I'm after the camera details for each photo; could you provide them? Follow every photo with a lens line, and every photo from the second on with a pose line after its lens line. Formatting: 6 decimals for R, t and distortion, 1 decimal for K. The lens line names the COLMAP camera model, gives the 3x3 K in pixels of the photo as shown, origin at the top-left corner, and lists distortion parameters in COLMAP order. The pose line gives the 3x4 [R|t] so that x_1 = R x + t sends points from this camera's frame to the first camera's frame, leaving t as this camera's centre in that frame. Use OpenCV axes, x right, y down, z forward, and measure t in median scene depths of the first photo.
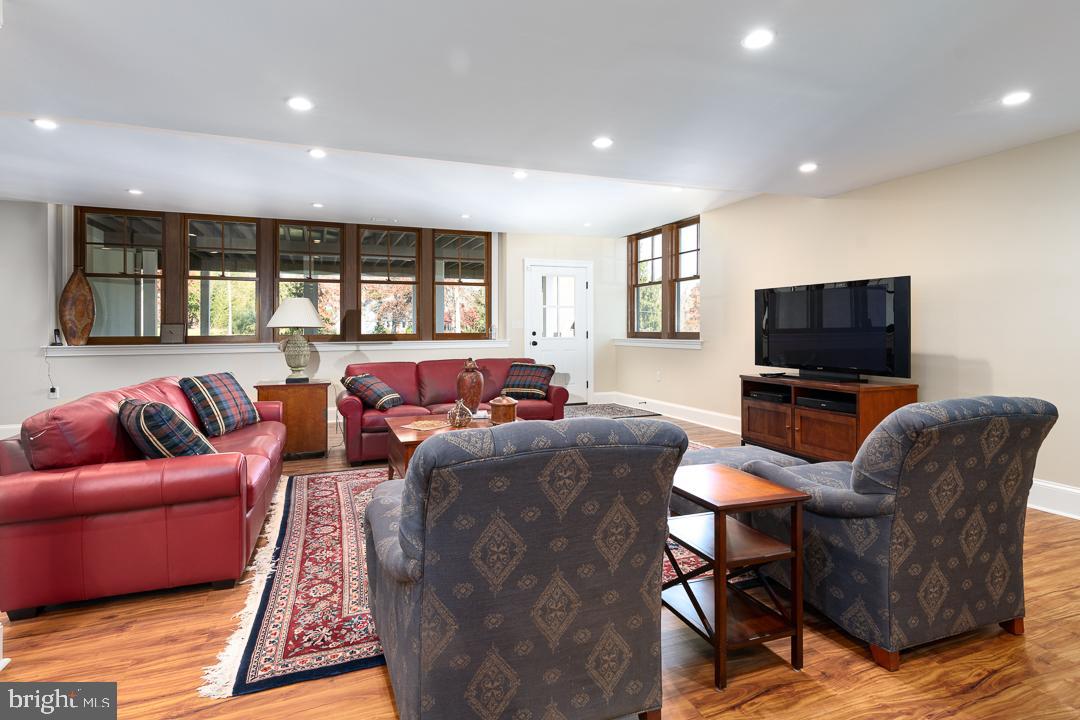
lens RADIAL K [[533.8, 0, 506.5], [0, 533.8, 327.2], [0, 0, 1]] dist [0.012197, 0.000104]
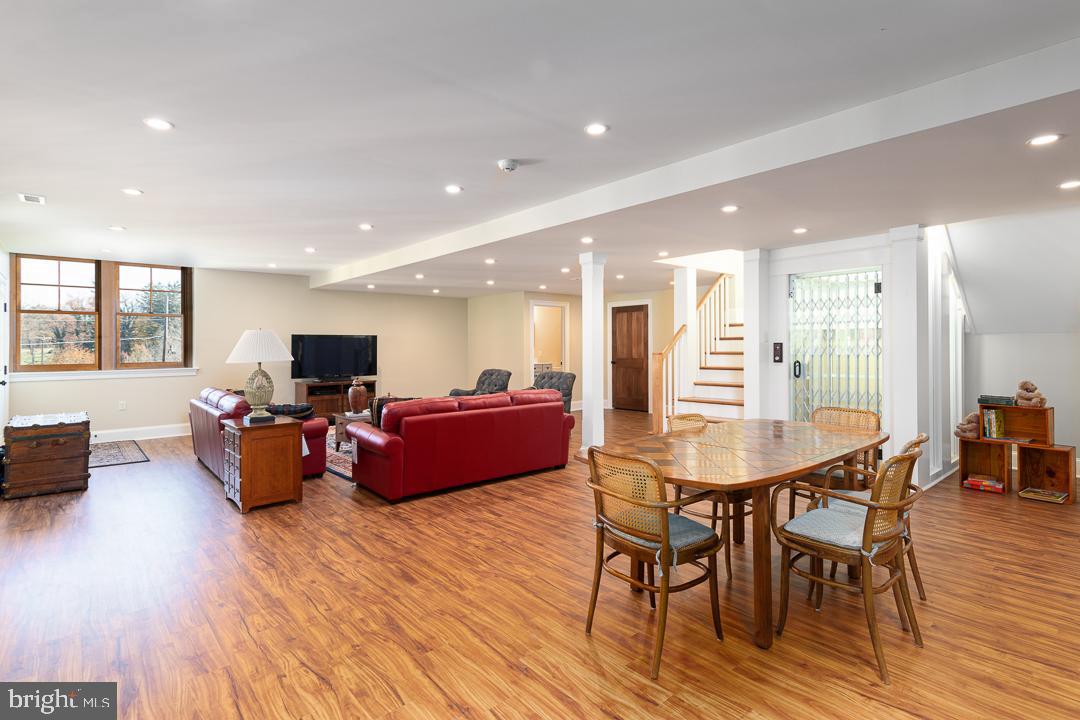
lens RADIAL K [[542.6, 0, 538.7], [0, 542.6, 347.2], [0, 0, 1]] dist [0.005518, 0.001015]
pose [[-0.345977, 0.007326, 0.938215, -0.993336], [0.007288, 0.999960, -0.005121, -0.010638], [-0.938215, 0.005066, -0.346016, 0.604407]]
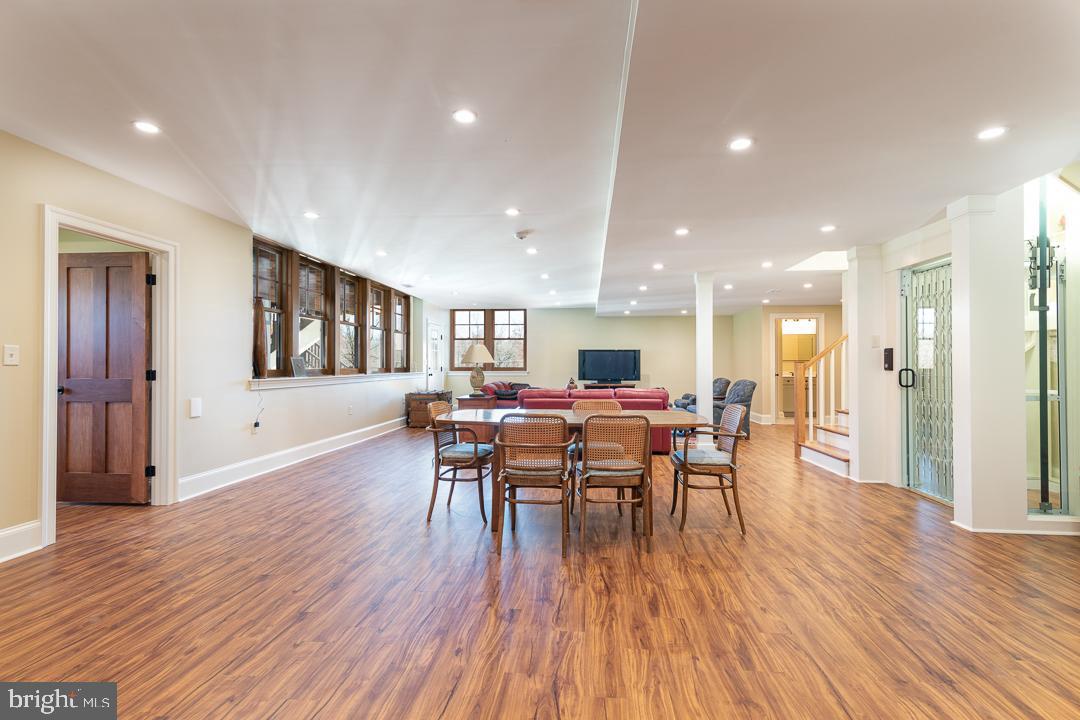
lens RADIAL K [[492.5, 0, 540.0], [0, 492.5, 360.0], [0, 0, 1]] dist [0.002505, 0.000221]
pose [[0.438241, 0.015625, 0.898722, -1.147010], [-0.004799, 0.999875, -0.015044, 0.008877], [-0.898845, 0.002280, 0.438261, 0.120655]]
